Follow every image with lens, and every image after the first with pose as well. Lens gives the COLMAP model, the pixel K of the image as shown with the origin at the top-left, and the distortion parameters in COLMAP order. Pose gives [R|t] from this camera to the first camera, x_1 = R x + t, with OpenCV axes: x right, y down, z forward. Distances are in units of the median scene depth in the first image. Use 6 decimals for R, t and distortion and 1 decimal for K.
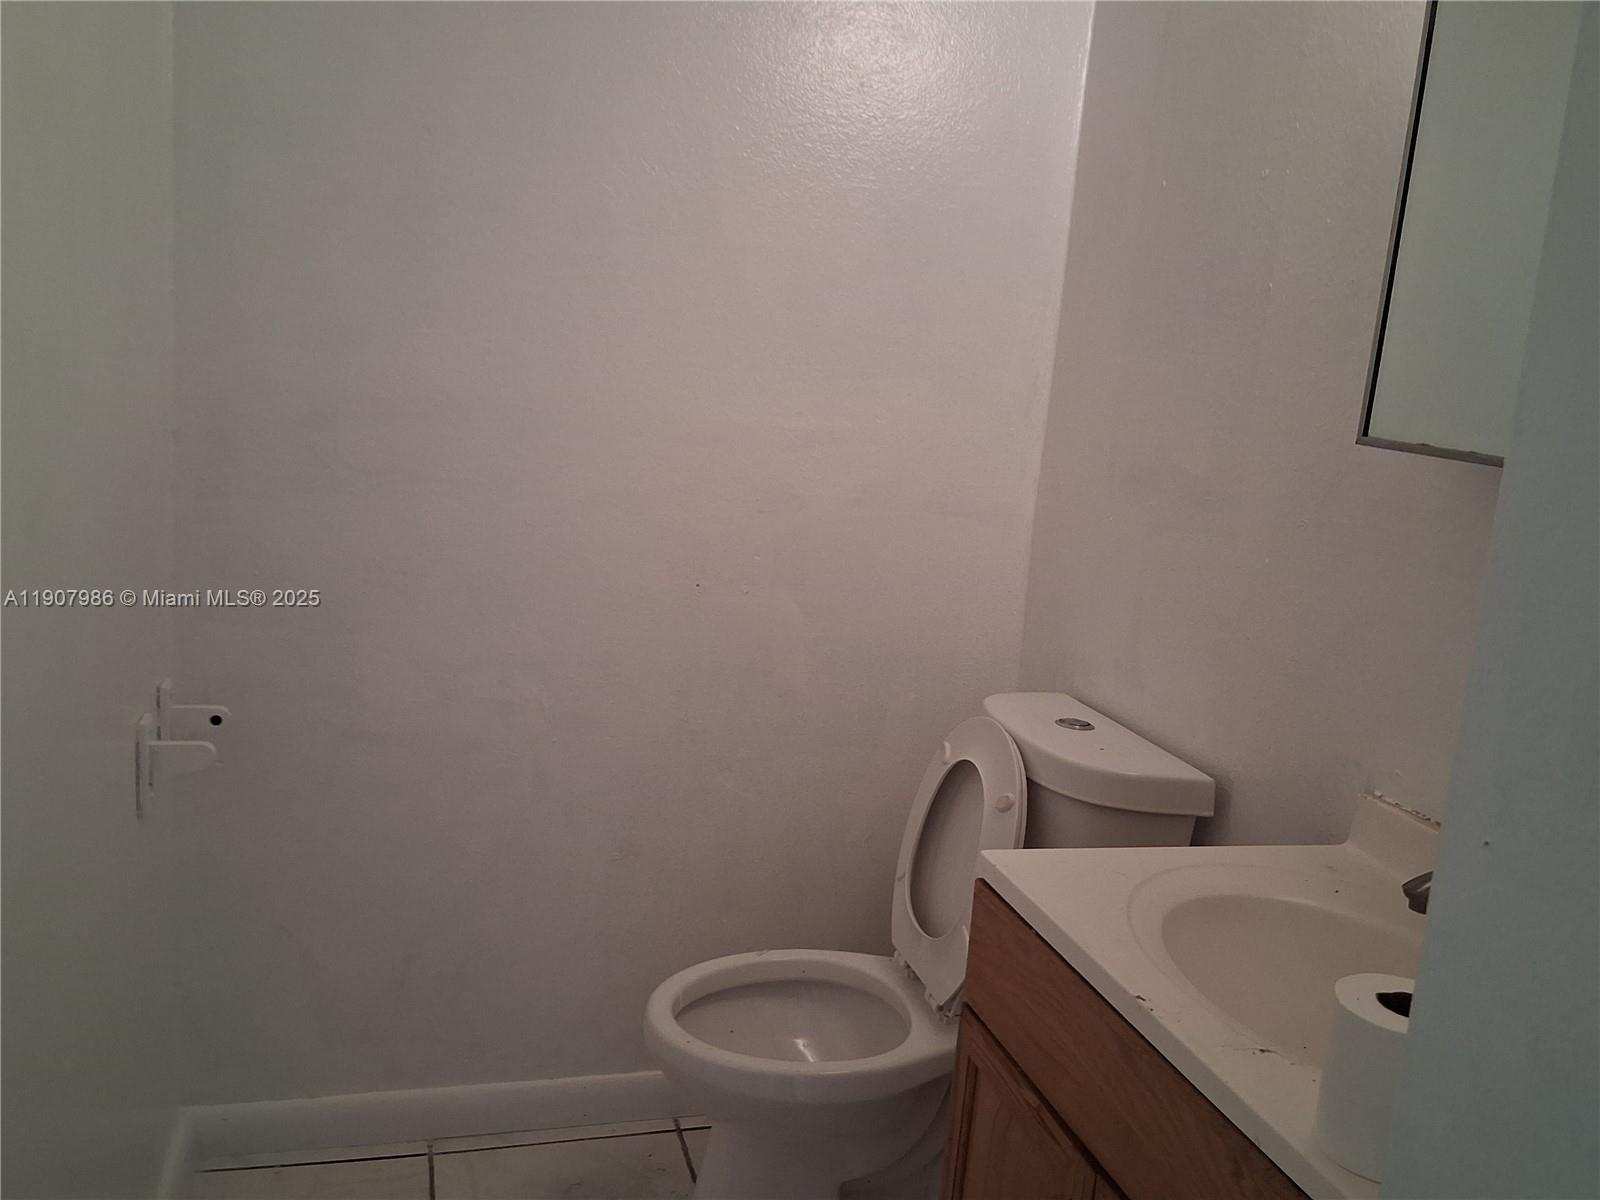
lens RADIAL K [[1415.8, 0, 813.7], [0, 1415.8, 601.3], [0, 0, 1]] dist [0.131729, -0.253489]
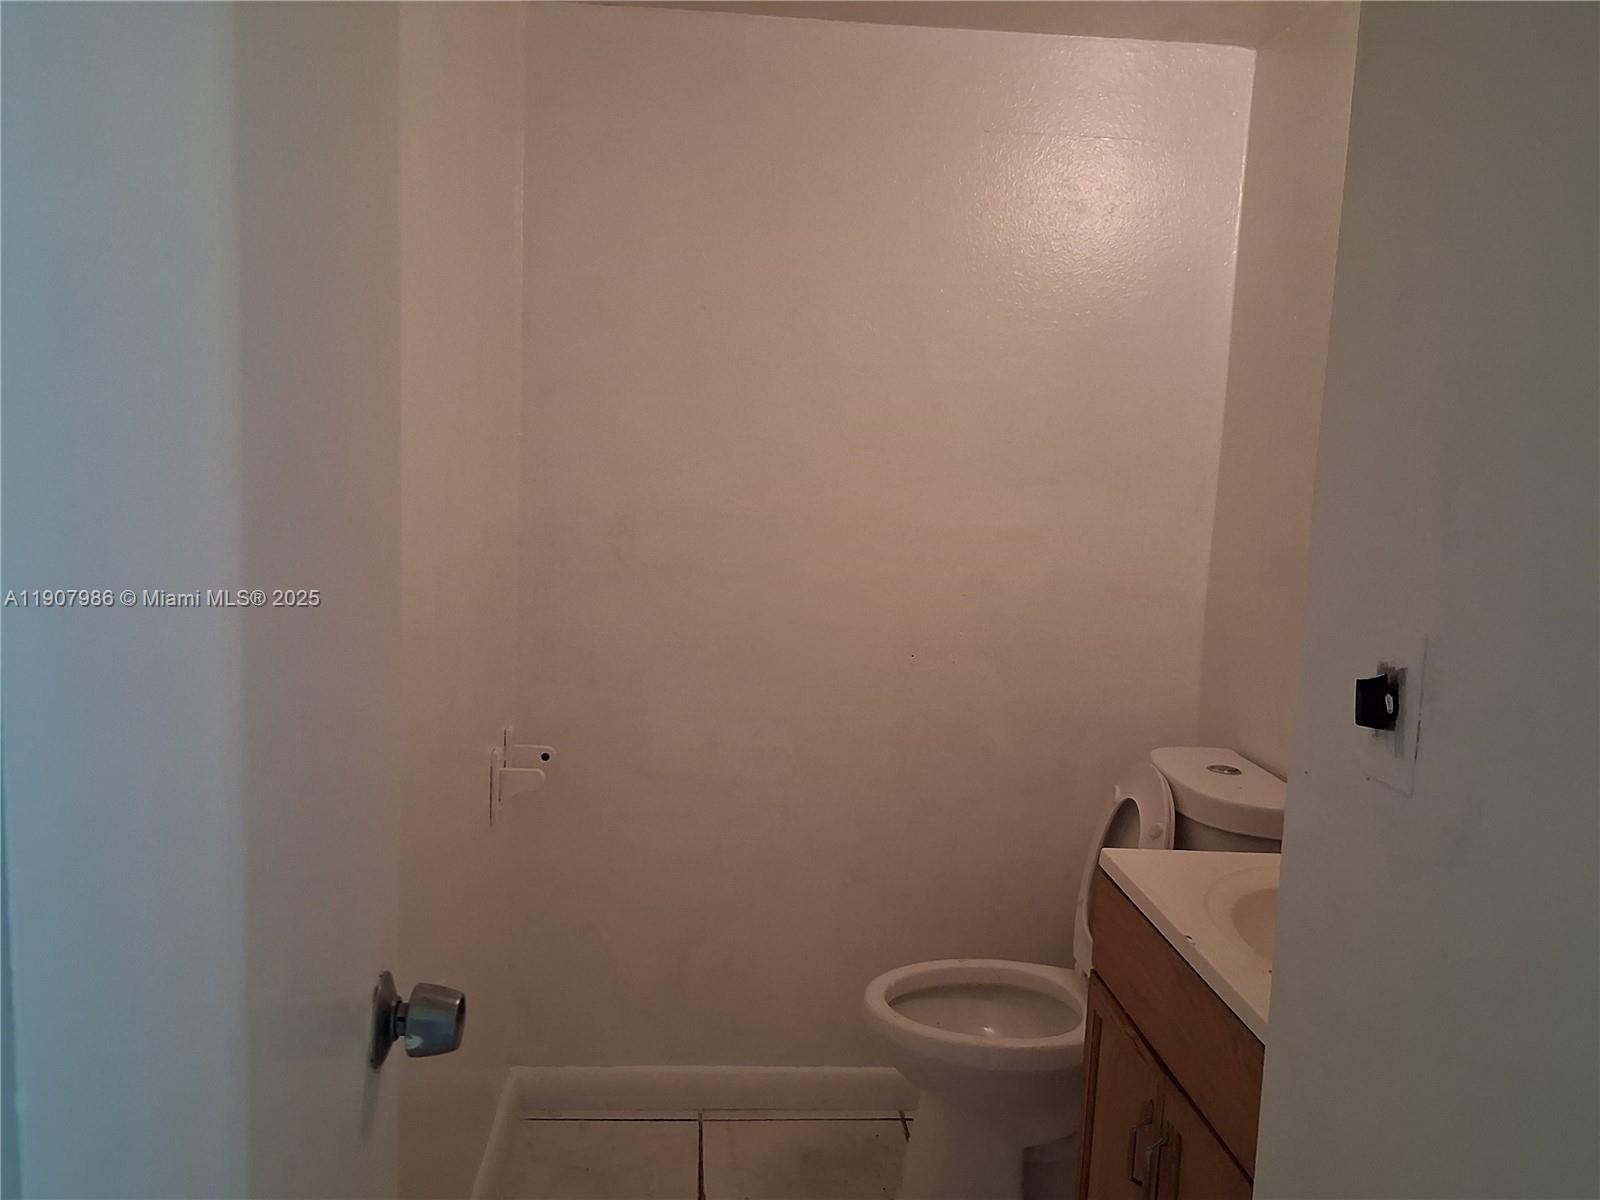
lens RADIAL K [[1415.8, 0, 813.7], [0, 1415.8, 601.3], [0, 0, 1]] dist [0.131729, -0.253489]
pose [[0.979701, -0.011872, -0.200113, 0.090486], [-0.003024, 0.997256, -0.073969, 0.036138], [0.200442, 0.073073, 0.976977, -0.240810]]
